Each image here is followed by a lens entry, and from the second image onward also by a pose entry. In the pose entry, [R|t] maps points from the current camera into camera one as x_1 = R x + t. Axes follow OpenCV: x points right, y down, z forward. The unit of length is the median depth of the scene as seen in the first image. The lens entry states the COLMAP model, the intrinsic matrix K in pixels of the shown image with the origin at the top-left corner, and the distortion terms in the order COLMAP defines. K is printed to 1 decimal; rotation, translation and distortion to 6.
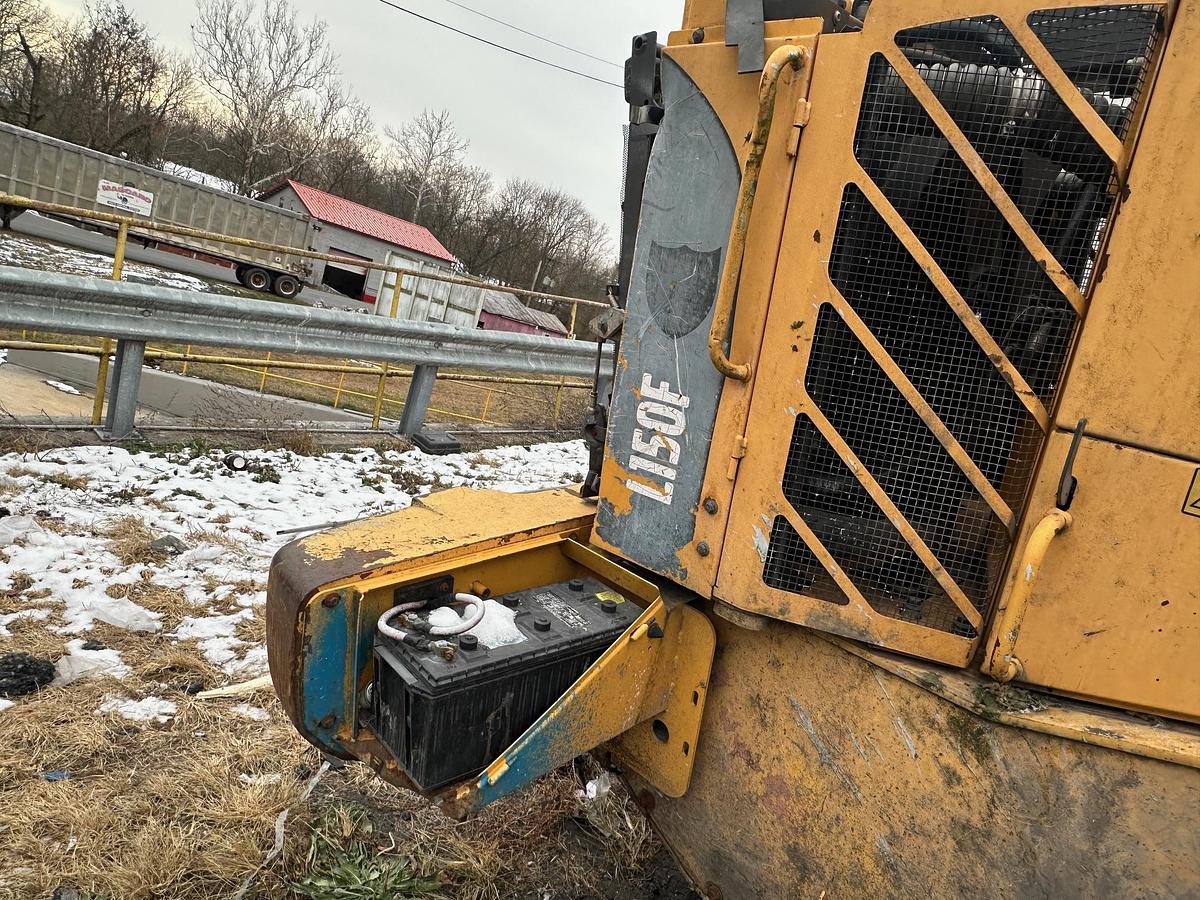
lens RADIAL K [[764.3, 0, 600.8], [0, 764.3, 455.8], [0, 0, 1]] dist [-0.002684, -0.001113]
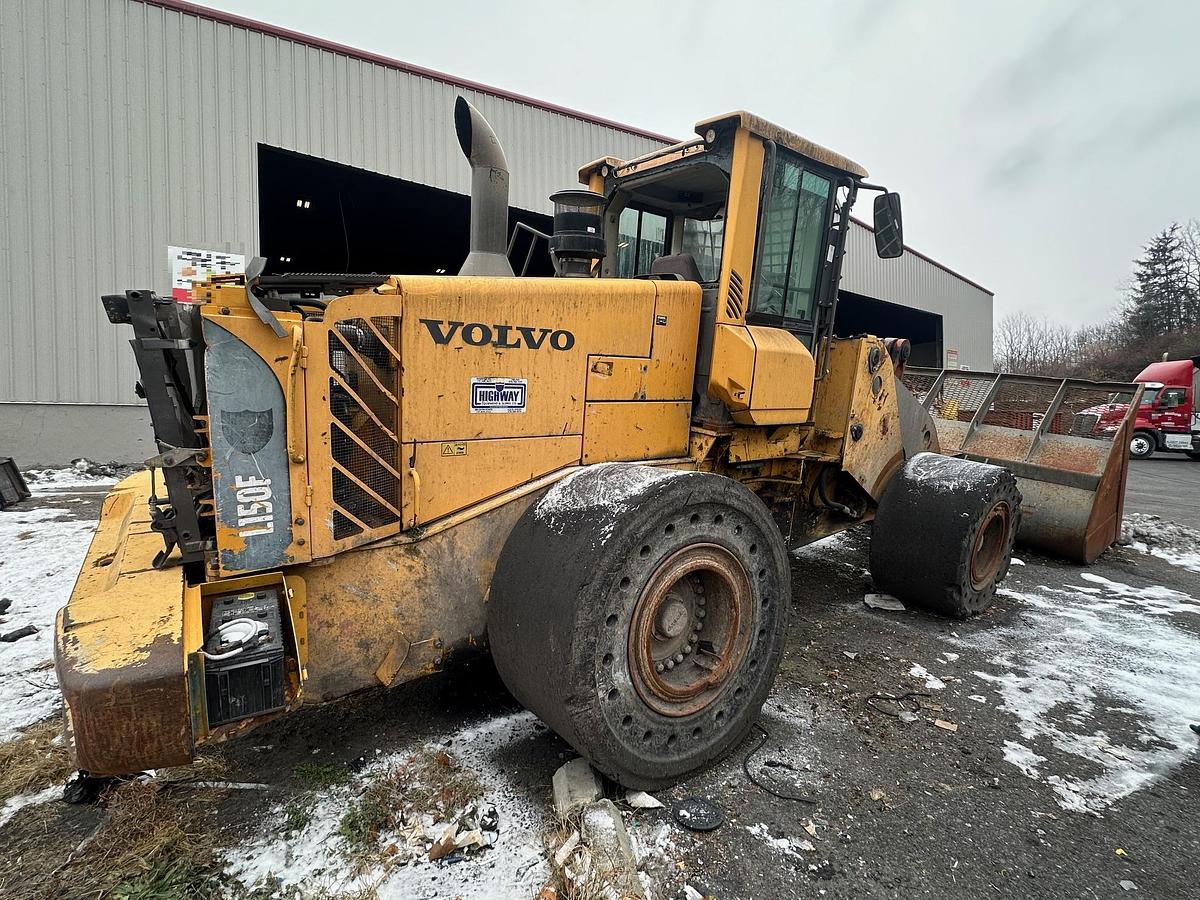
lens RADIAL K [[555.0, 0, 599.4], [0, 555.0, 452.0], [0, 0, 1]] dist [-0.000374, -0.000807]
pose [[0.166119, -0.304189, 0.938016, -1.133916], [0.228110, 0.937286, 0.263555, -0.341345], [-0.959359, 0.170189, 0.225089, -0.202886]]
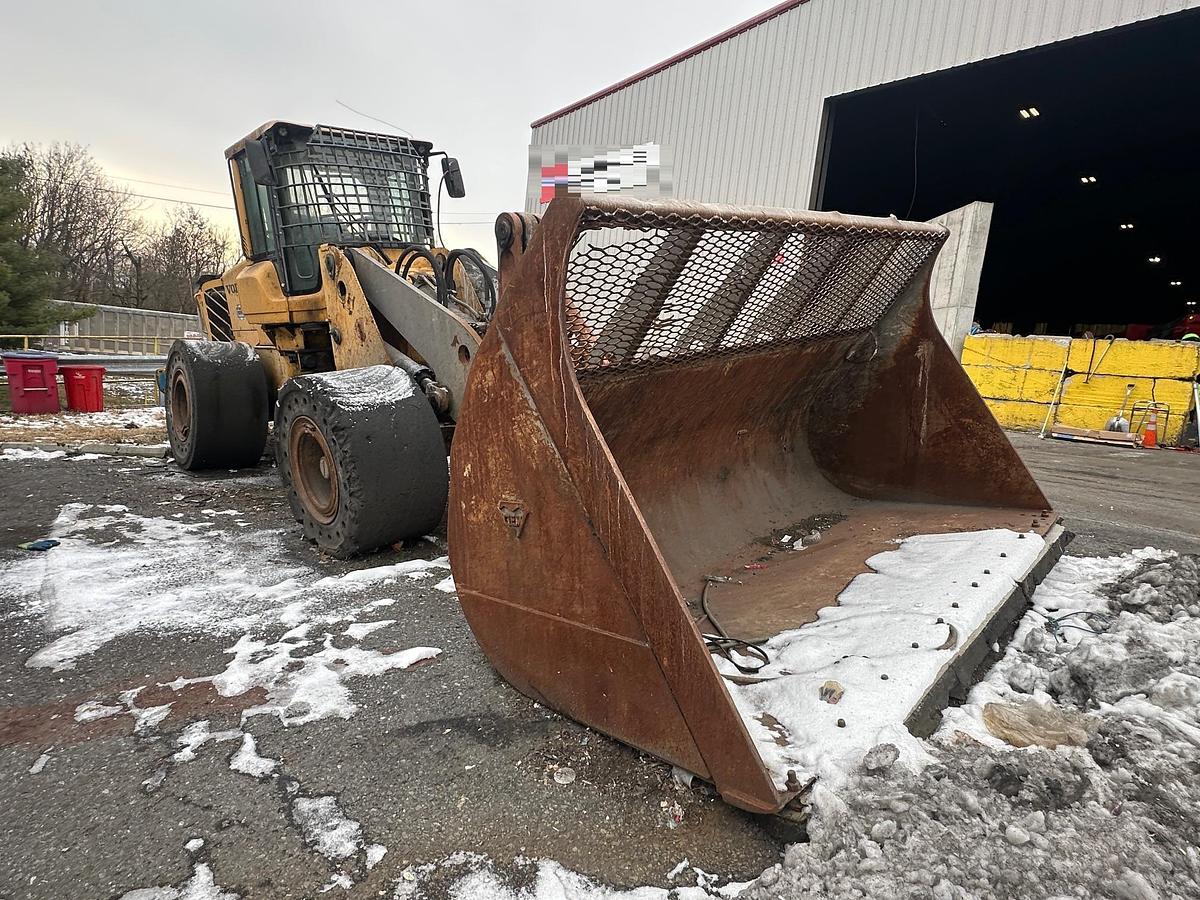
lens RADIAL K [[661.7, 0, 600.0], [0, 661.7, 450.0], [0, 0, 1]] dist [-0.001347, -0.000344]
pose [[0.982193, -0.178135, -0.059705, 4.023270], [0.174410, 0.982674, -0.062710, 2.040869], [0.069842, 0.051181, 0.996244, -5.010797]]
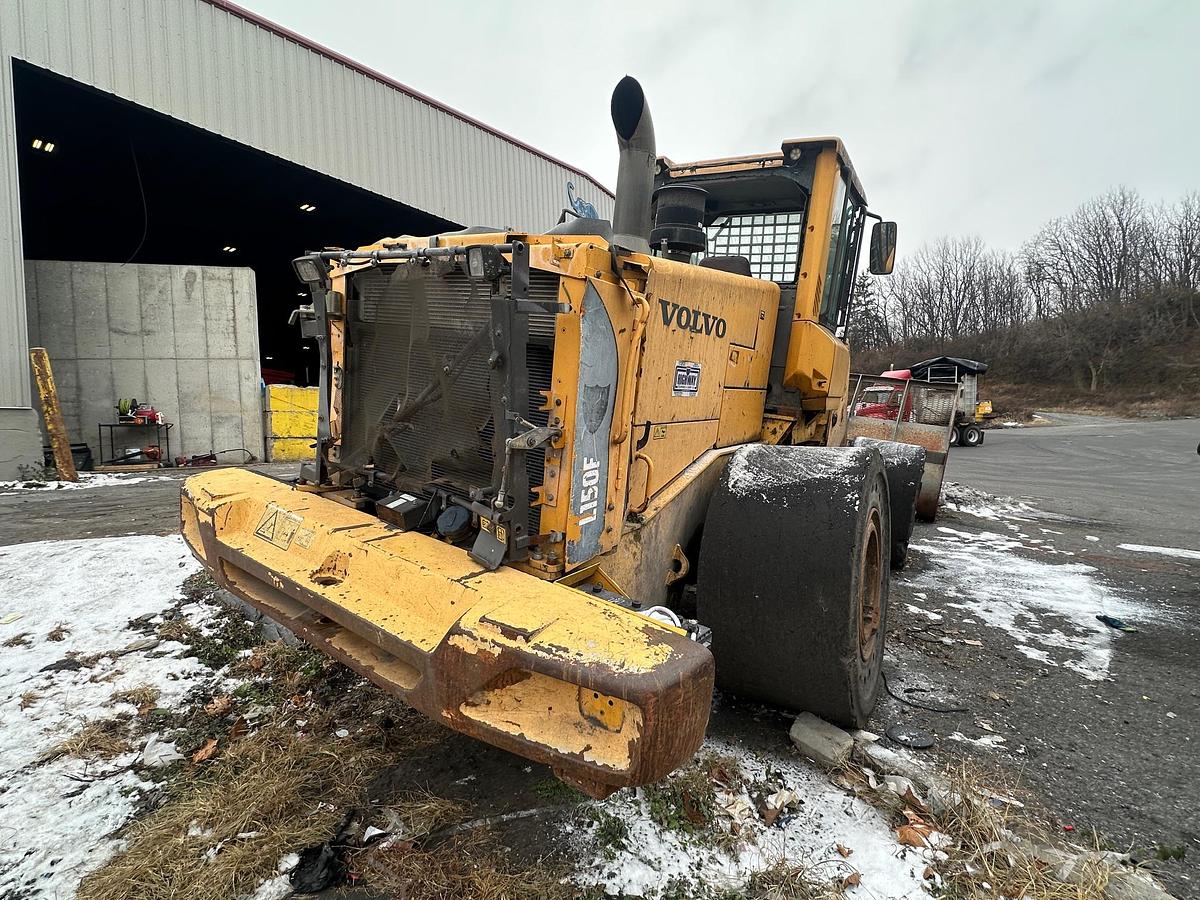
lens RADIAL K [[555.0, 0, 599.4], [0, 555.0, 452.0], [0, 0, 1]] dist [-0.000374, -0.000807]
pose [[-0.180543, -0.299915, 0.936726, -1.182003], [0.153733, 0.932066, 0.328053, -0.556578], [-0.971478, 0.203234, -0.122171, 1.181333]]
